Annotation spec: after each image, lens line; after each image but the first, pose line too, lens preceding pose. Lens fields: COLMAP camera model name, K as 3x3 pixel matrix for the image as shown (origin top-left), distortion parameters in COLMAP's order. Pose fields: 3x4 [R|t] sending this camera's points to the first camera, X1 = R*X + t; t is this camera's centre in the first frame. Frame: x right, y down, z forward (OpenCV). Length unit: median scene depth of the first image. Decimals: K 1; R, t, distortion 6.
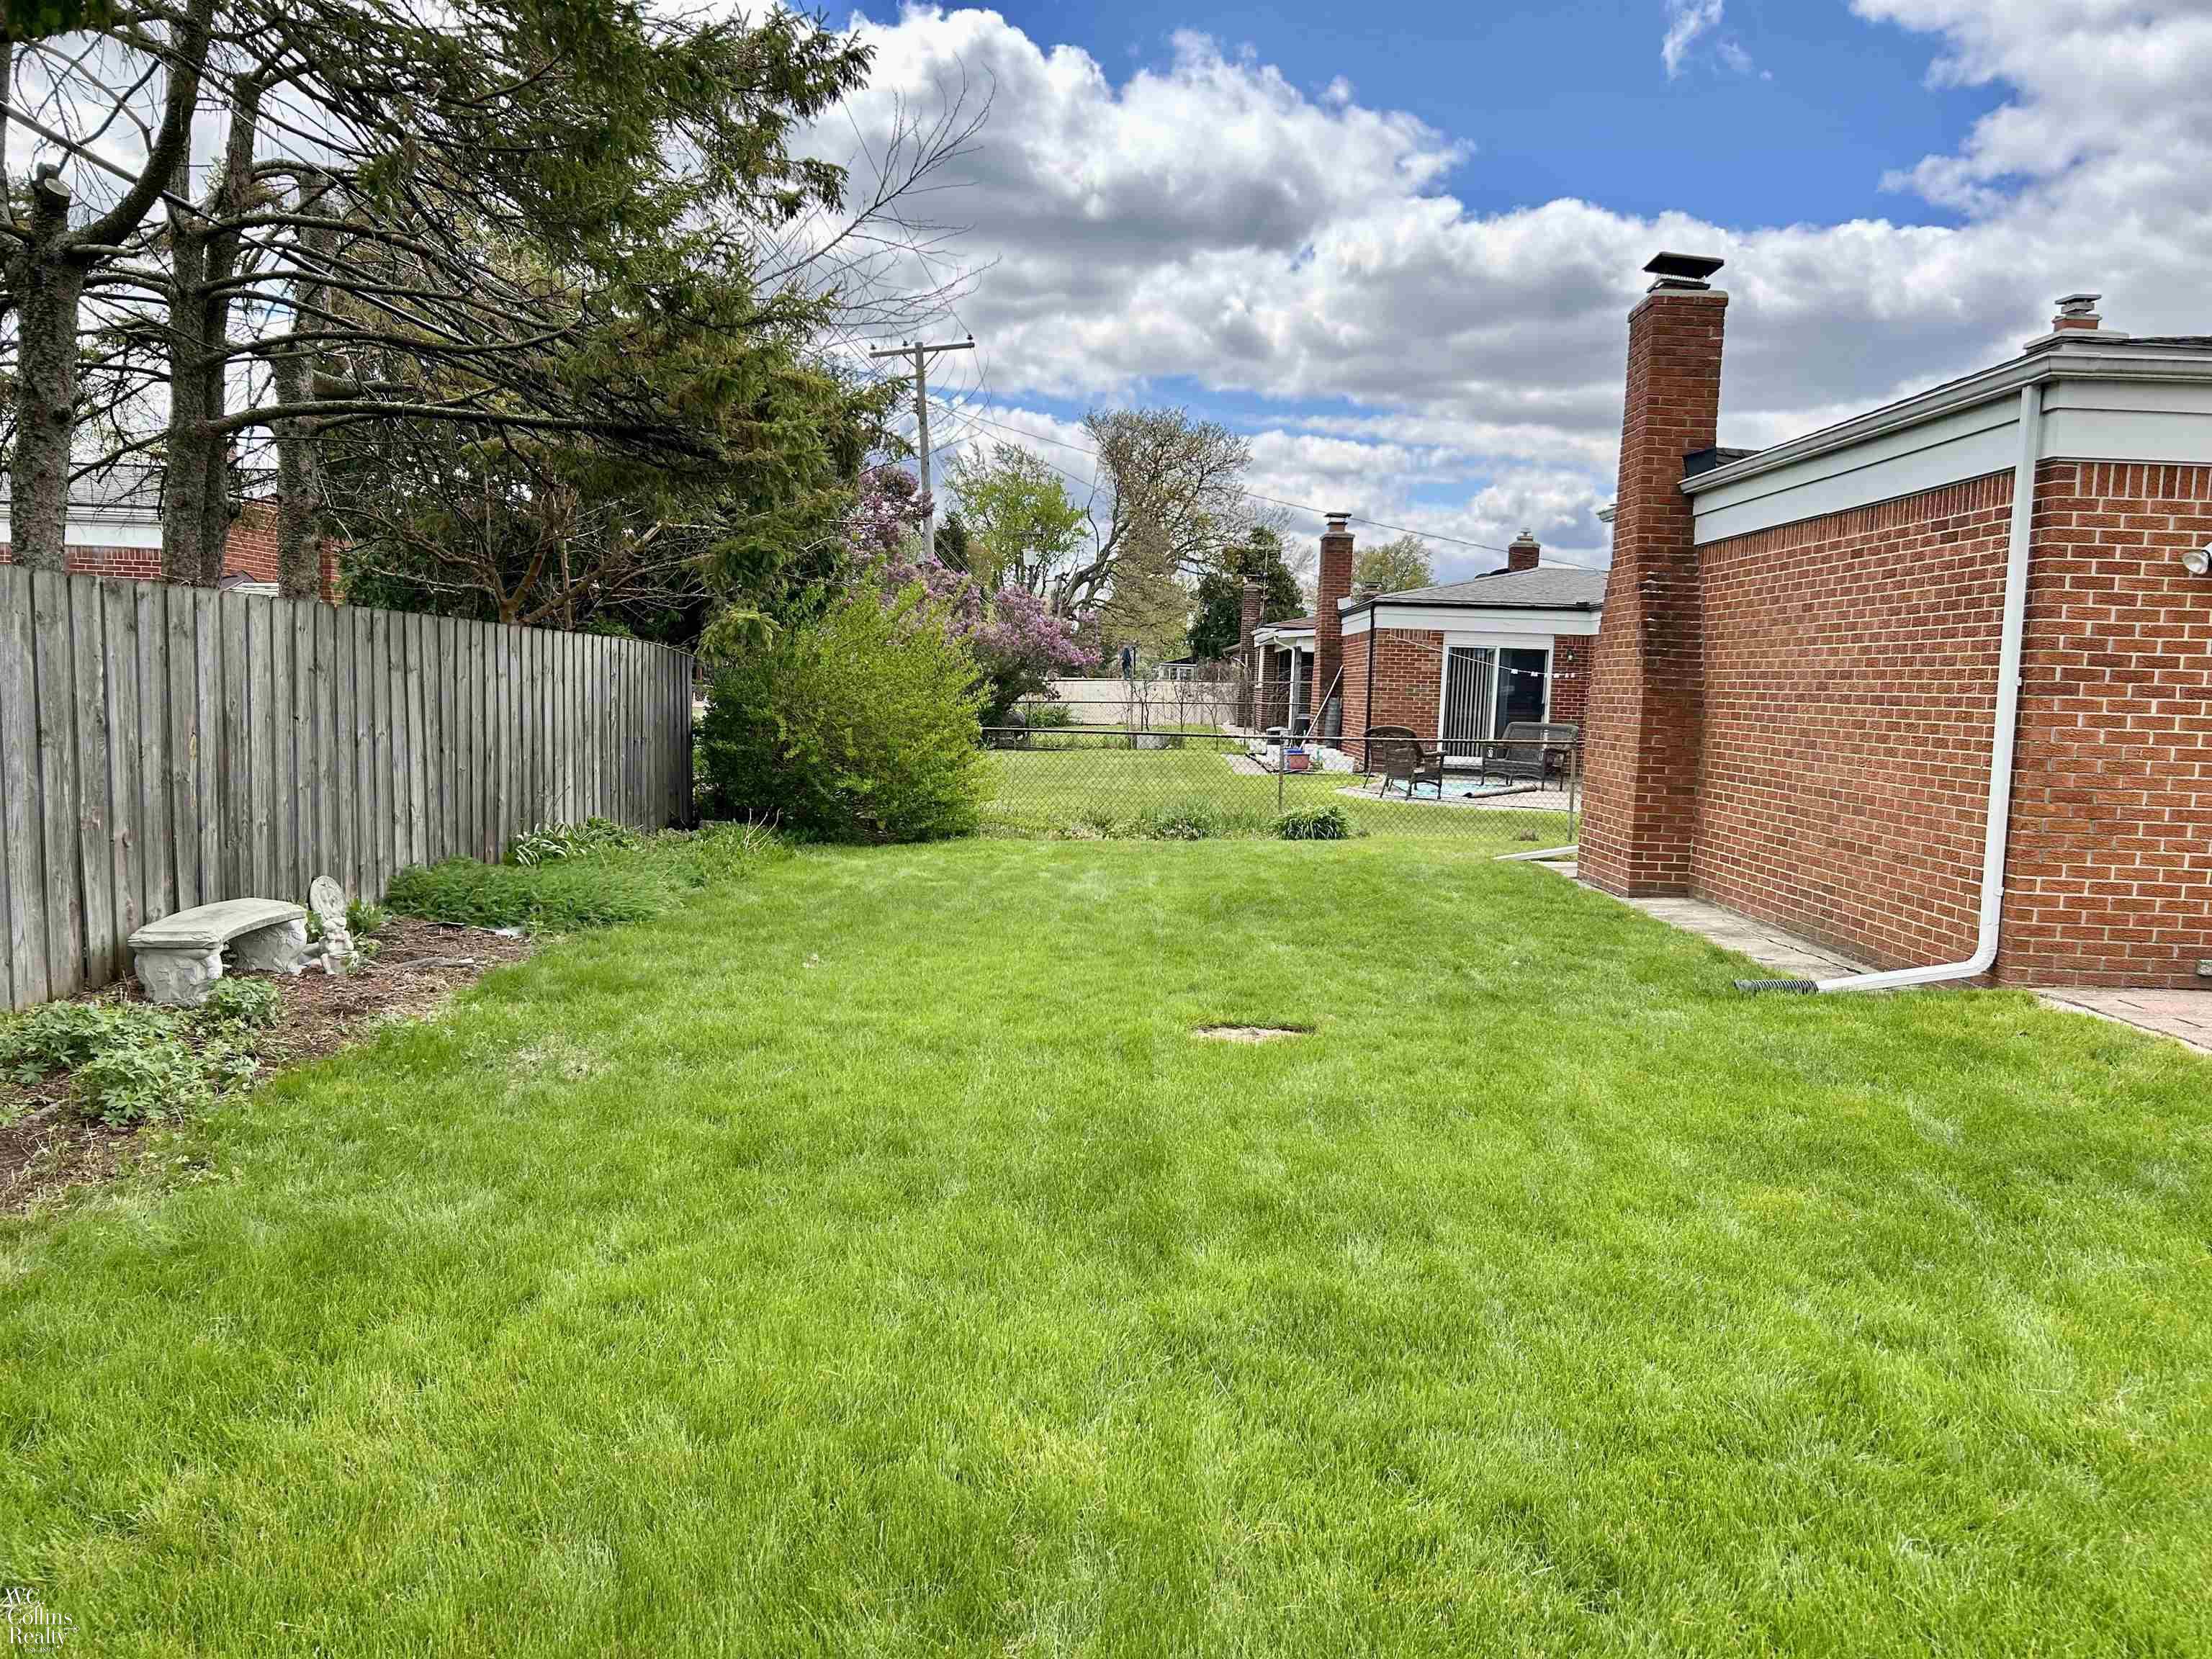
lens RADIAL K [[1631.8, 0, 1111.7], [0, 1631.8, 836.6], [0, 0, 1]] dist [0.010564, 0.001980]
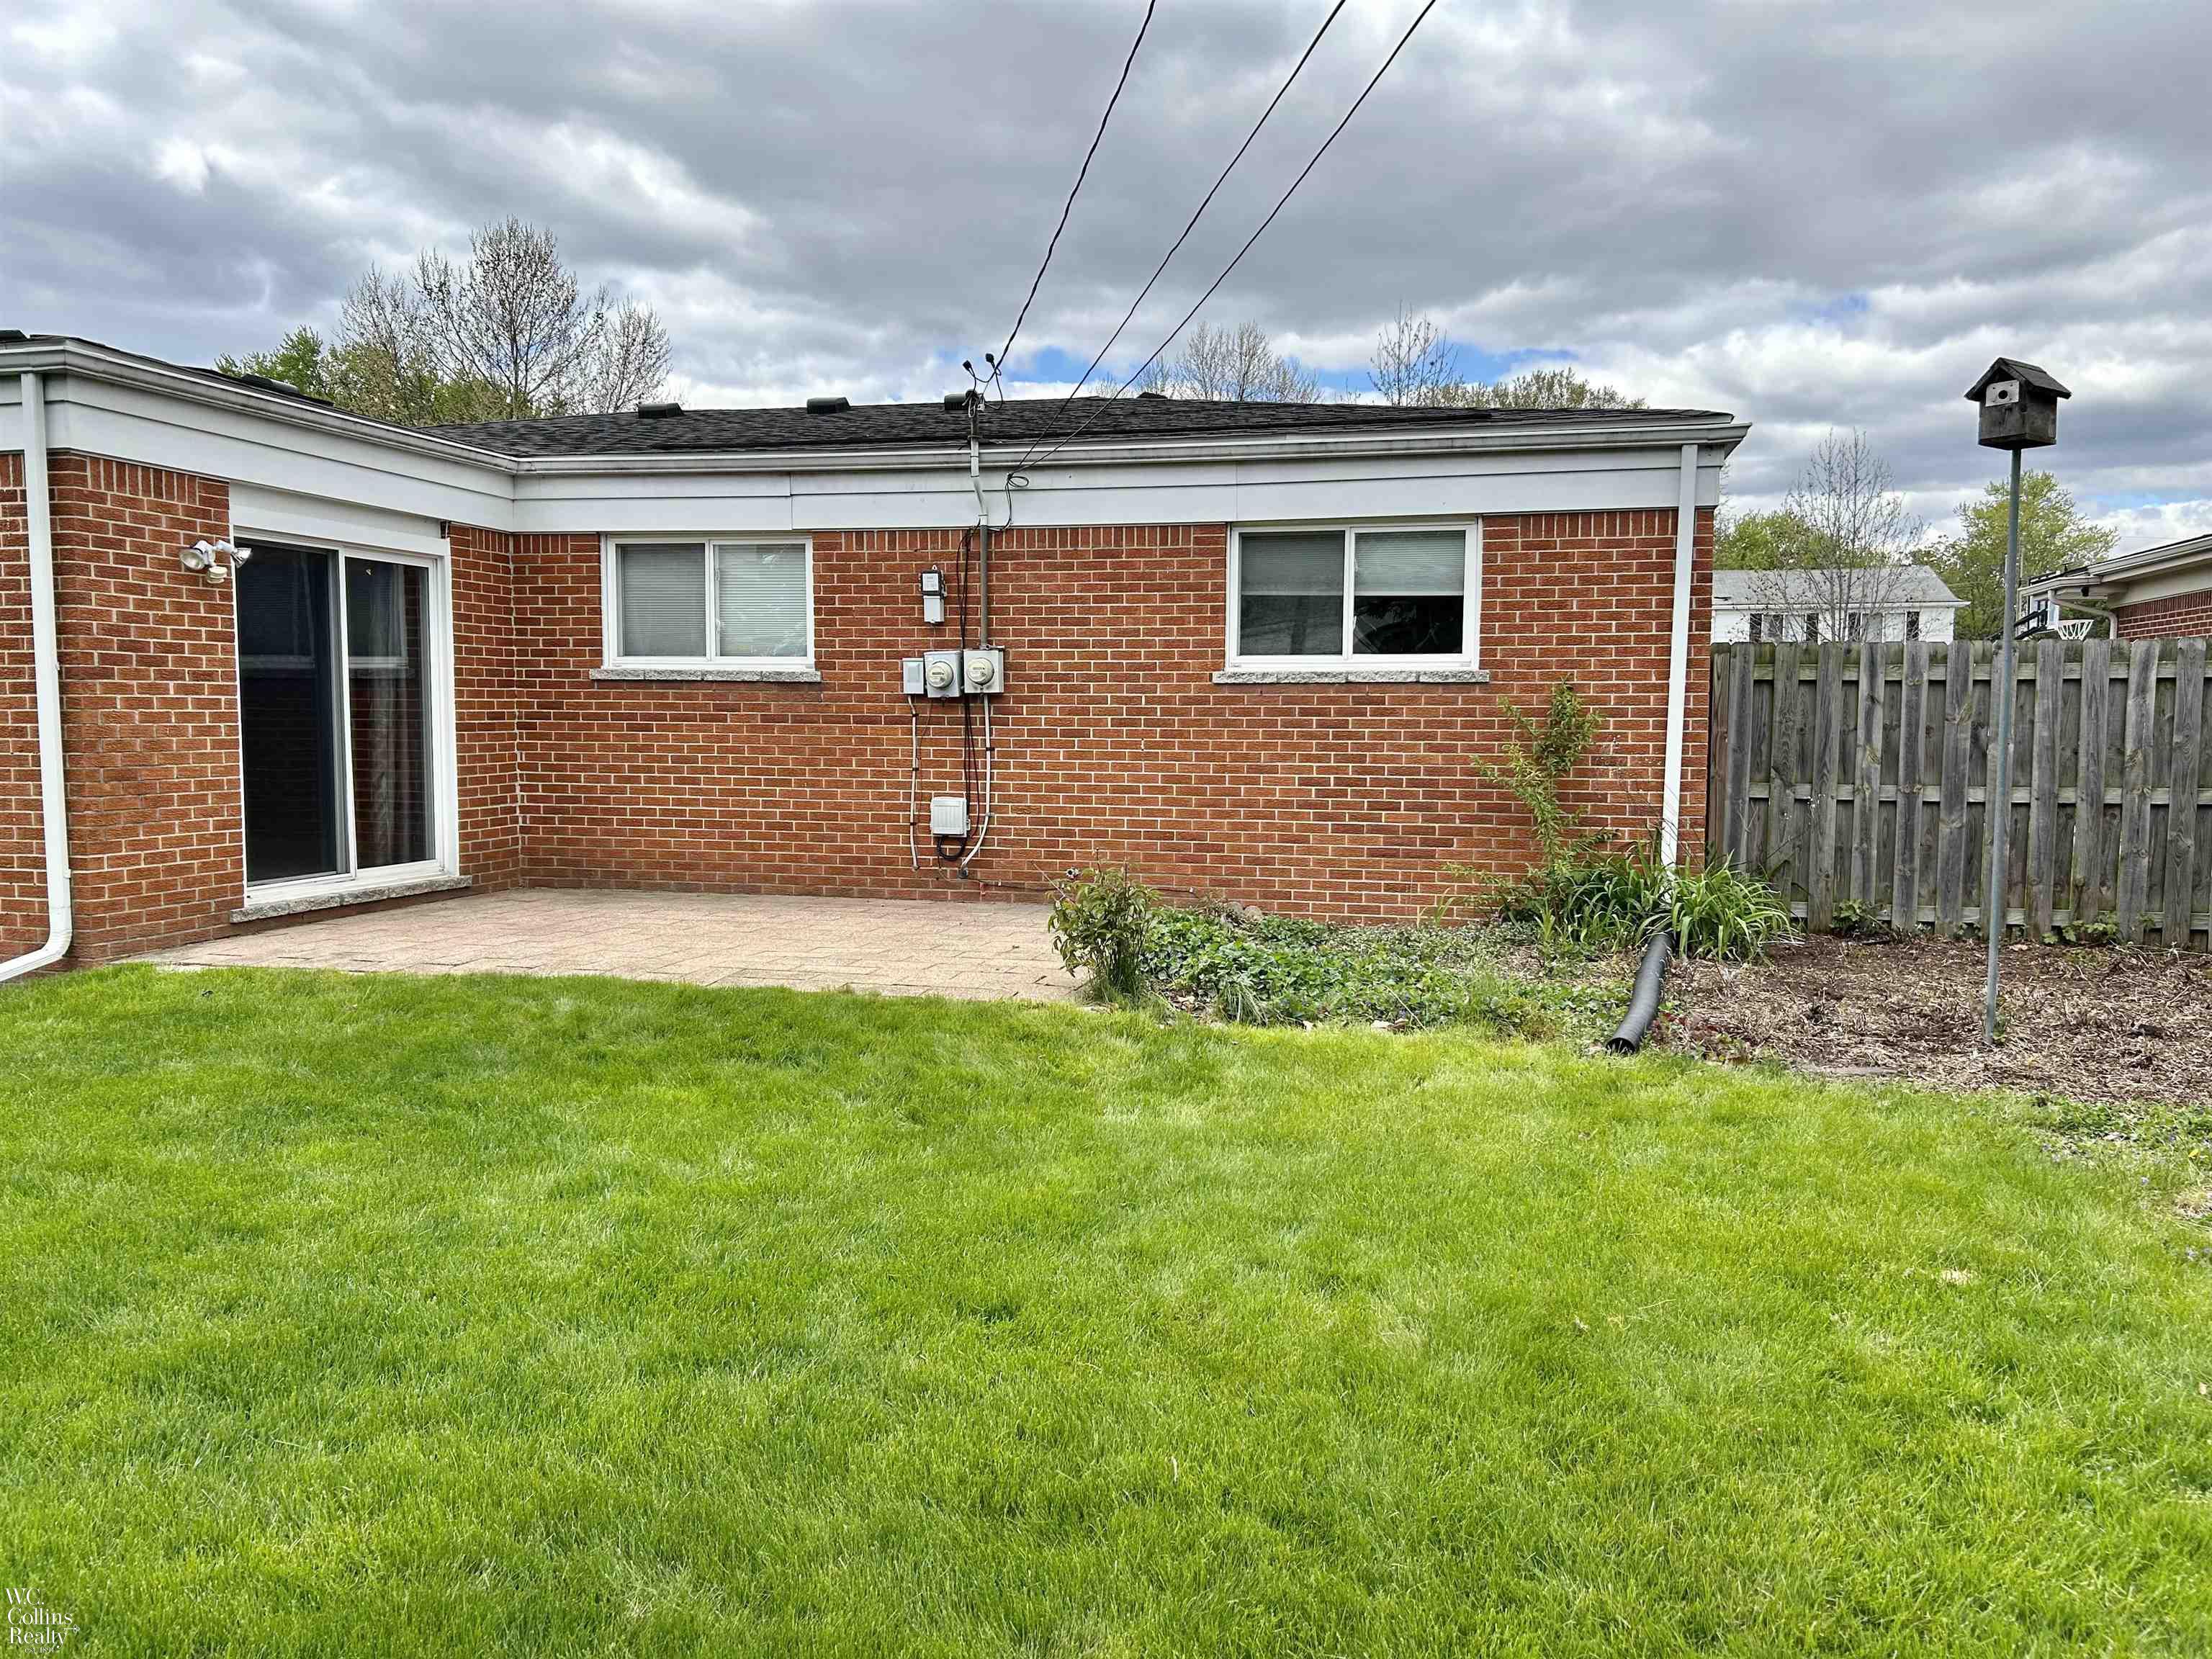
lens RADIAL K [[1631.8, 0, 1114.2], [0, 1631.8, 823.4], [0, 0, 1]] dist [0.010564, 0.001980]
pose [[0.240930, -0.102350, 0.965131, -0.282164], [0.097986, 0.991908, 0.080729, -0.016271], [-0.965583, 0.075119, 0.249010, 0.124833]]
